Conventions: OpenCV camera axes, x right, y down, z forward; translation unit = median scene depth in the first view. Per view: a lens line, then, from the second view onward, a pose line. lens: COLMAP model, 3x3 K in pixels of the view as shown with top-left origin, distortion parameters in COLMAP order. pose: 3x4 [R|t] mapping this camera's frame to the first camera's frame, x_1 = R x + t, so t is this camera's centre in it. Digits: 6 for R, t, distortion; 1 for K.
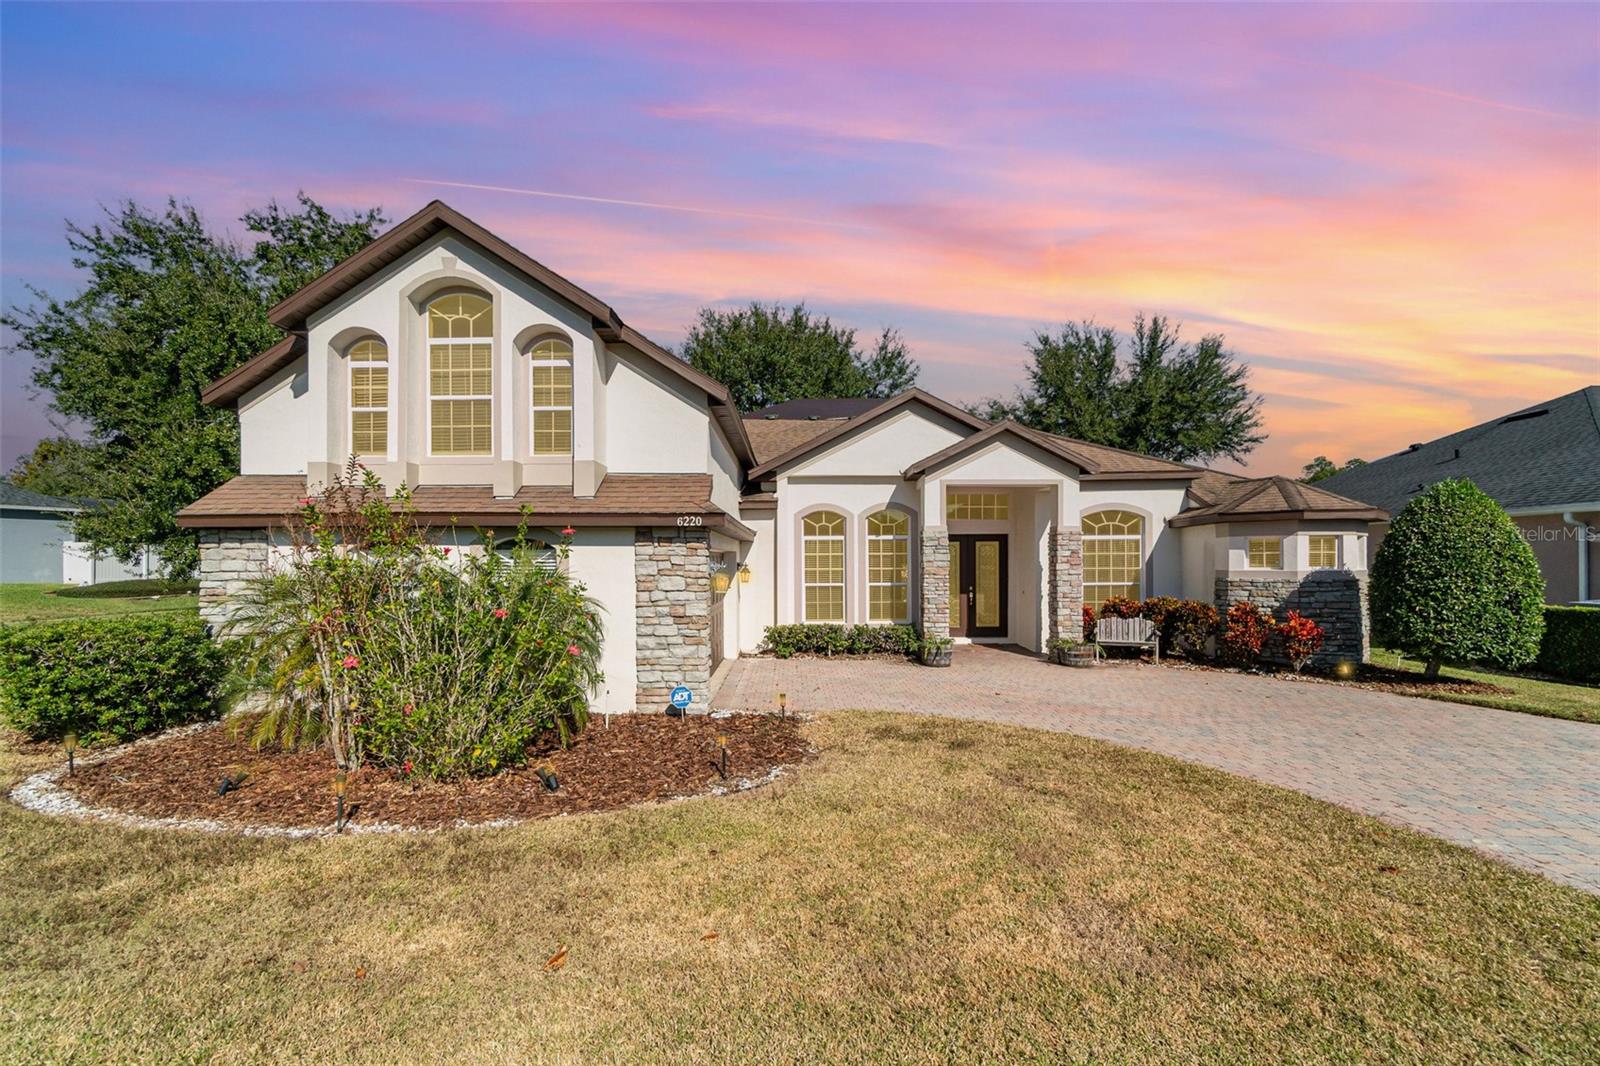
lens RADIAL K [[686.7, 0, 799.0], [0, 686.7, 545.0], [0, 0, 1]] dist [-0.000278, -0.000076]
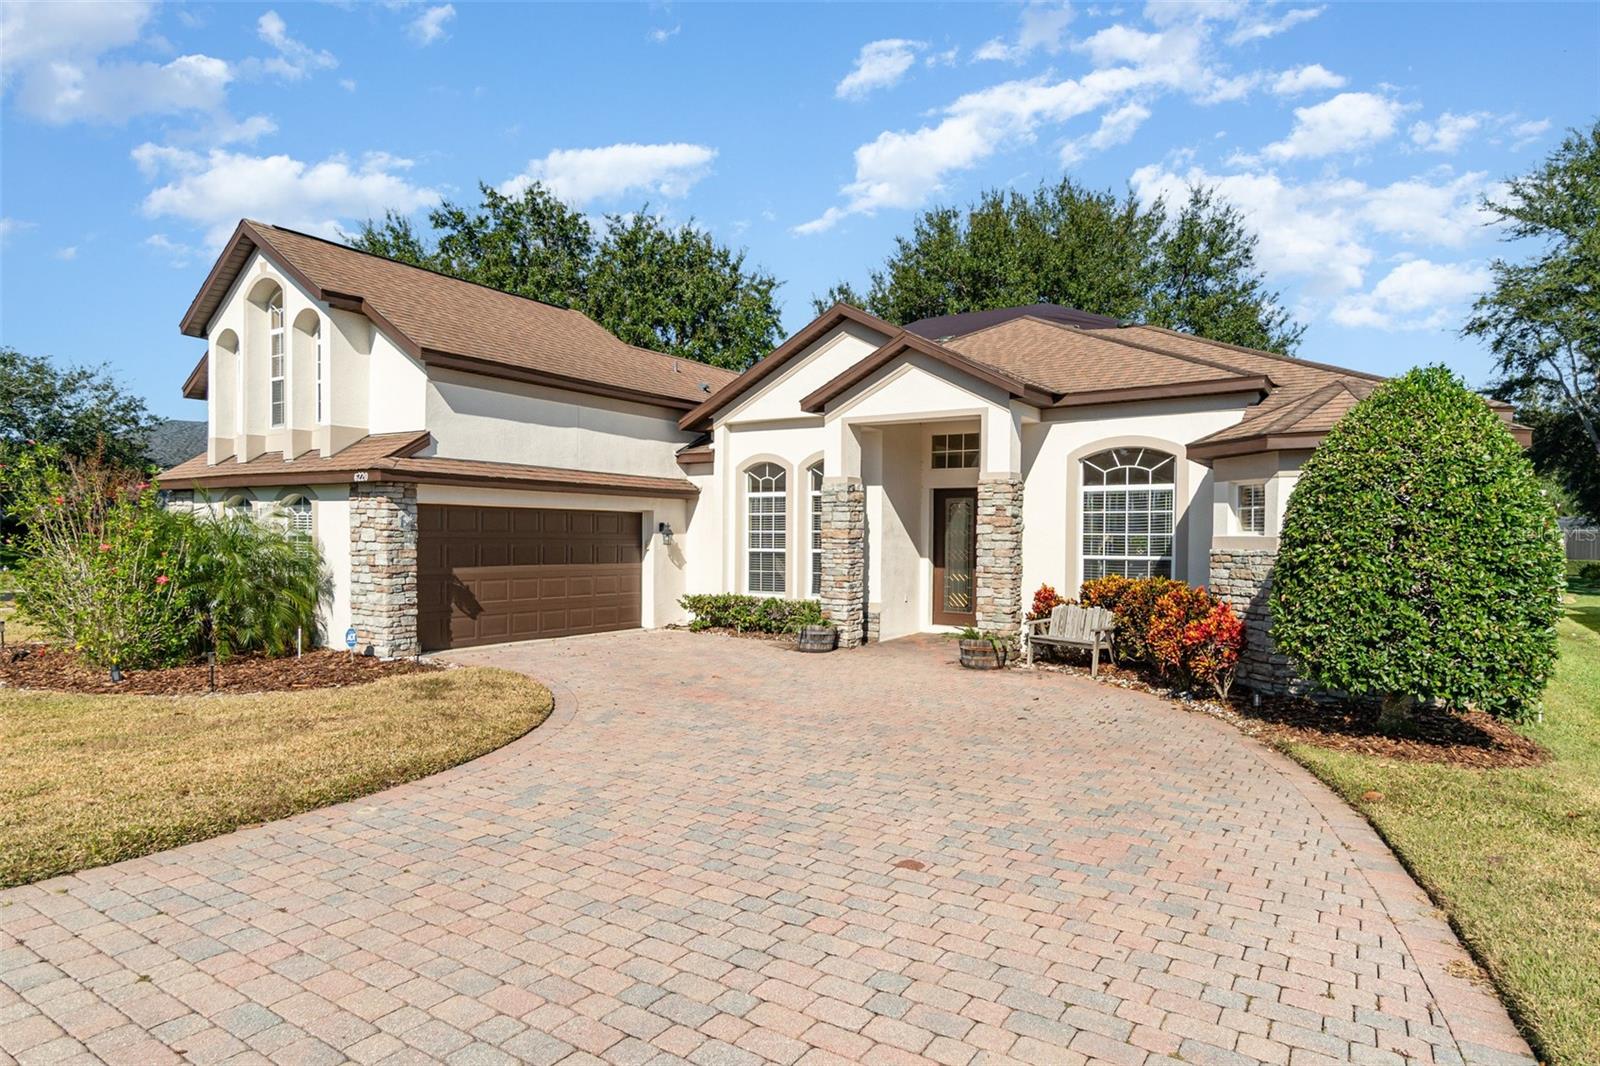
lens RADIAL K [[891.9, 0, 797.6], [0, 891.9, 530.1], [0, 0, 1]] dist [-0.005114, -0.000487]
pose [[0.850397, 0.007919, -0.526082, 0.650176], [0.001320, 0.999851, 0.017184, 0.014539], [0.526139, -0.015308, 0.850261, 0.092668]]
